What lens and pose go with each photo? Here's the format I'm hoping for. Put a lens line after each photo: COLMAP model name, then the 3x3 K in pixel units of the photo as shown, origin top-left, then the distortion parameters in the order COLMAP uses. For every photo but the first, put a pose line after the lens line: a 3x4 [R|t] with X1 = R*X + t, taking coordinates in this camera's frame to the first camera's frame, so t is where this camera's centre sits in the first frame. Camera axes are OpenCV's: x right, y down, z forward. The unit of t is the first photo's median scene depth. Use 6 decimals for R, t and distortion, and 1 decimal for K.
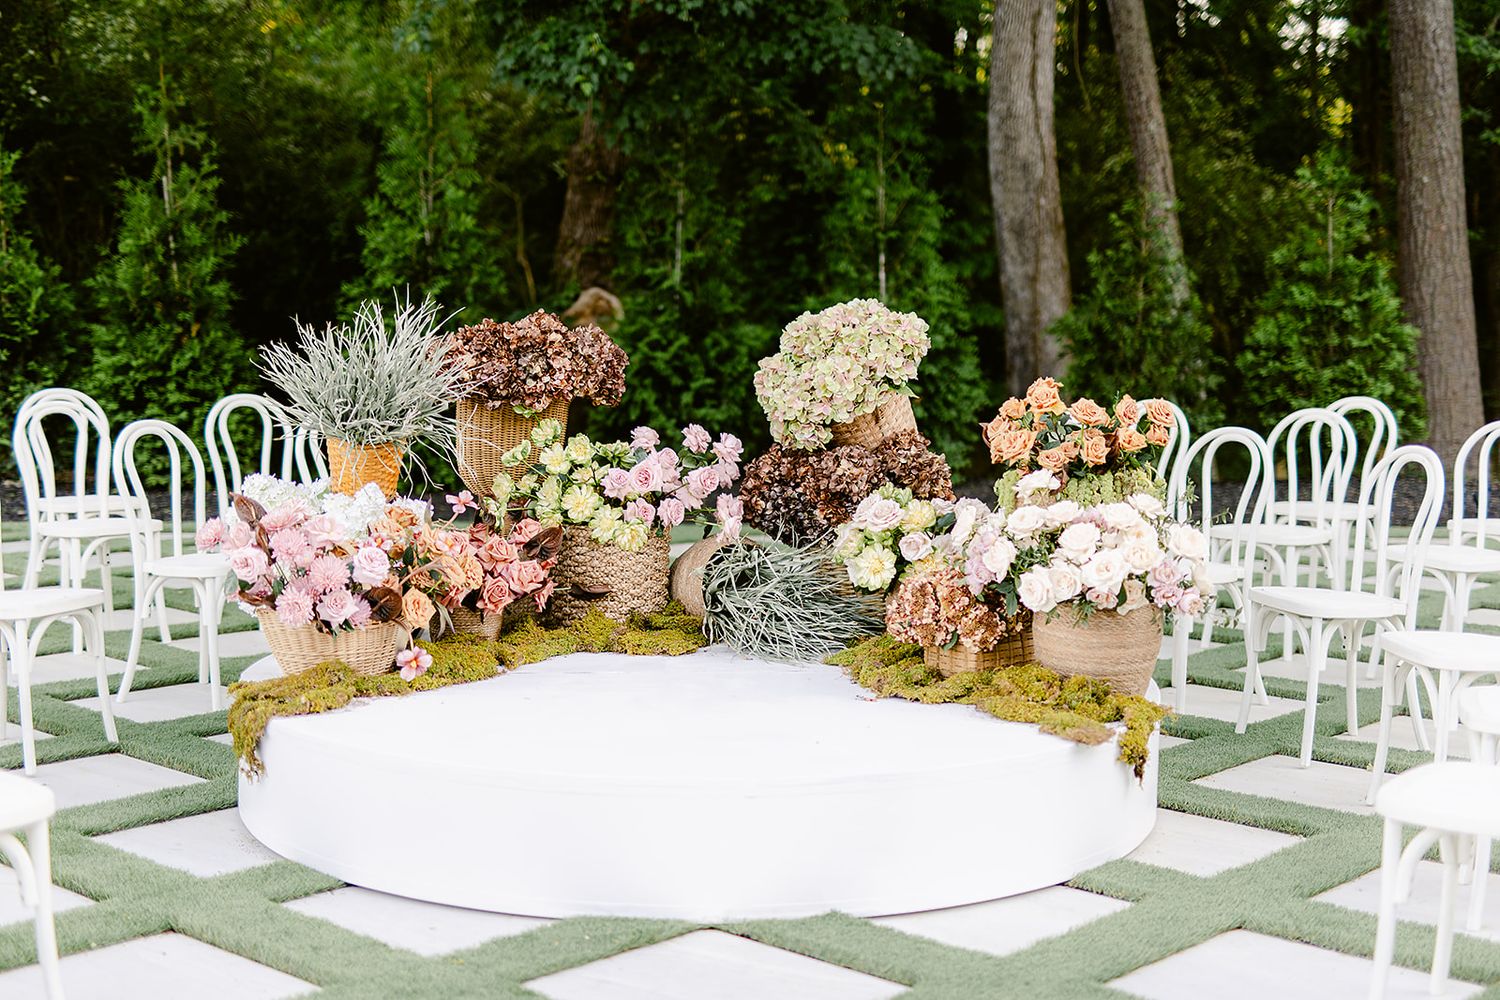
lens RADIAL K [[2158.3, 0, 735.8], [0, 2158.3, 499.1], [0, 0, 1]] dist [0.016181, 0.044464]
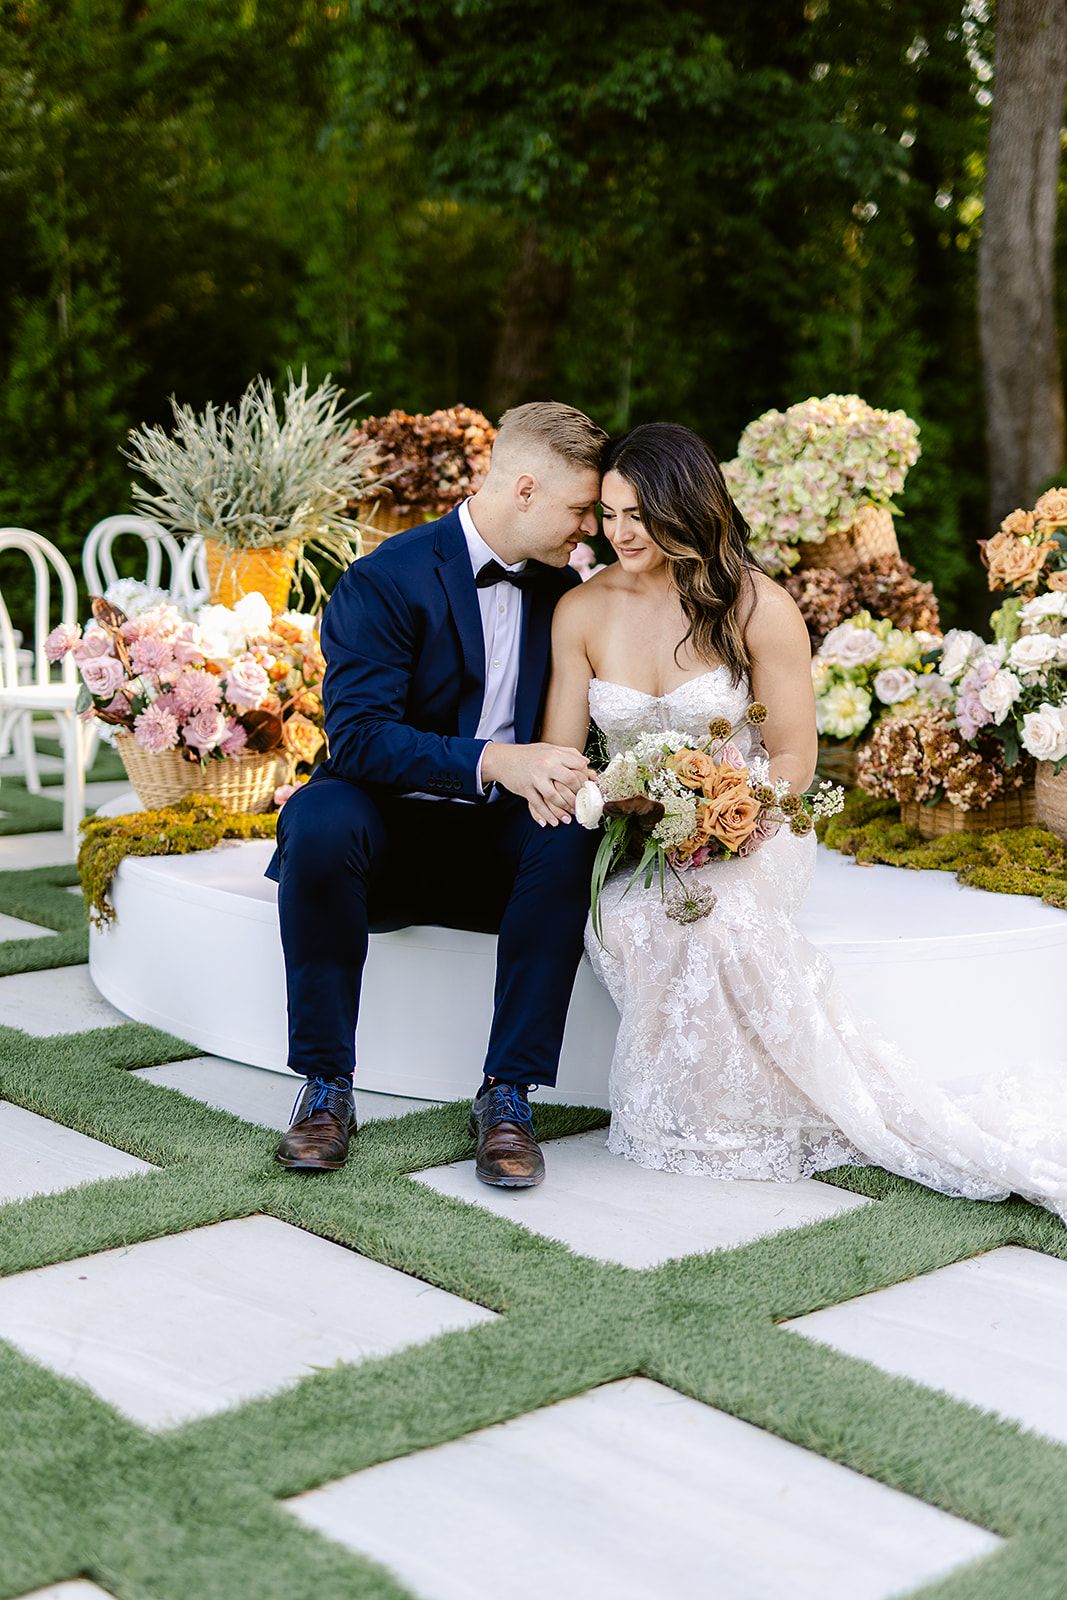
lens RADIAL K [[2255.0, 0, 532.1], [0, 2255.0, 795.6], [0, 0, 1]] dist [0.004569, -0.016419]
pose [[0.997434, 0.031648, -0.064224, 0.000420], [-0.029240, 0.998846, 0.038101, 0.034473], [0.065356, -0.036125, 0.997208, 0.114097]]
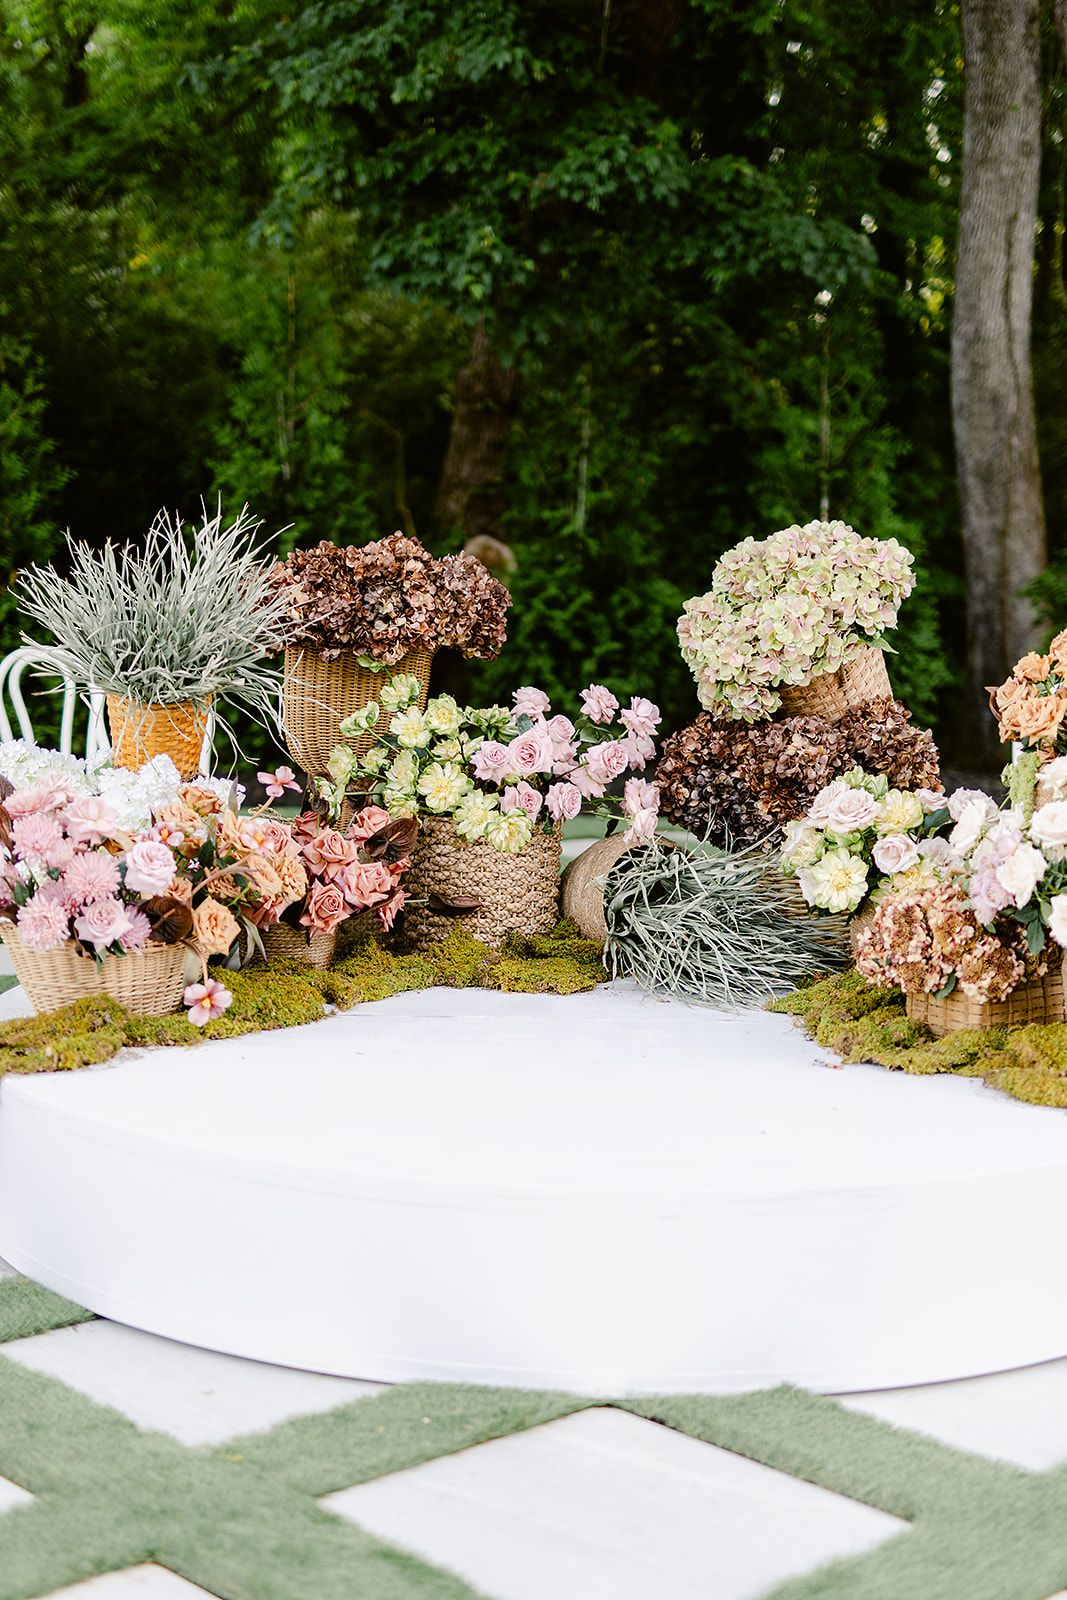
lens RADIAL K [[2255.0, 0, 532.1], [0, 2255.0, 795.6], [0, 0, 1]] dist [0.004569, -0.016419]
pose [[0.998701, 0.017667, -0.047788, -0.003628], [-0.017502, 0.999839, 0.003862, 0.001326], [0.047849, -0.003021, 0.998850, 0.224019]]
